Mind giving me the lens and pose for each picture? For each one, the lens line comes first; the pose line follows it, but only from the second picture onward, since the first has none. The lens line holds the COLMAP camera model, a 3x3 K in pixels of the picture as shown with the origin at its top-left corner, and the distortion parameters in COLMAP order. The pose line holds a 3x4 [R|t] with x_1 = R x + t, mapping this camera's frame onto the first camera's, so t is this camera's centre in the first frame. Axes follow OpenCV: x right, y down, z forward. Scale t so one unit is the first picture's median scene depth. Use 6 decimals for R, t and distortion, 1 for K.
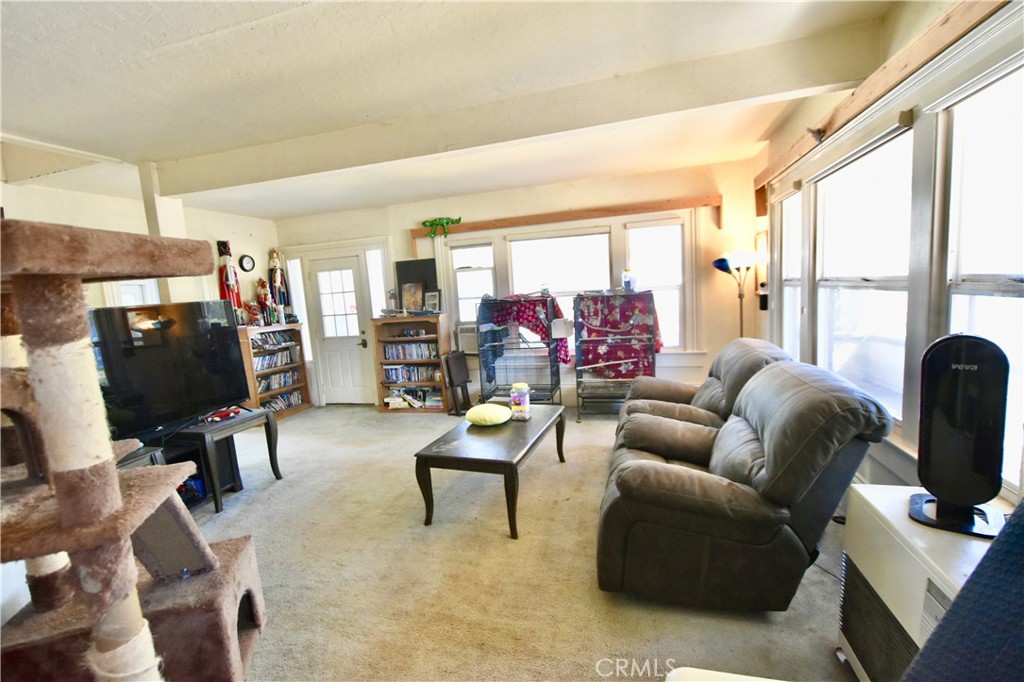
lens RADIAL K [[453.8, 0, 512.9], [0, 453.8, 346.7], [0, 0, 1]] dist [-0.000440, 0.000125]
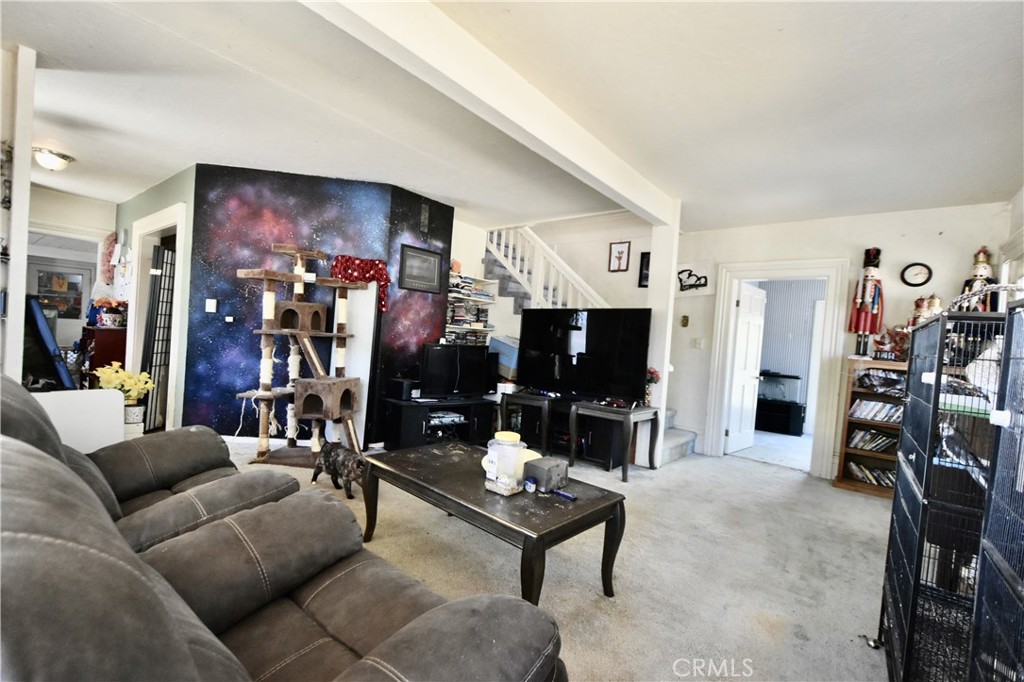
lens RADIAL K [[453.8, 0, 512.9], [0, 453.8, 346.7], [0, 0, 1]] dist [-0.000440, 0.000125]
pose [[-0.399003, 0.059123, -0.915042, 0.350196], [-0.158051, 0.978549, 0.132144, -0.070459], [0.903226, 0.197349, -0.381099, 0.767600]]
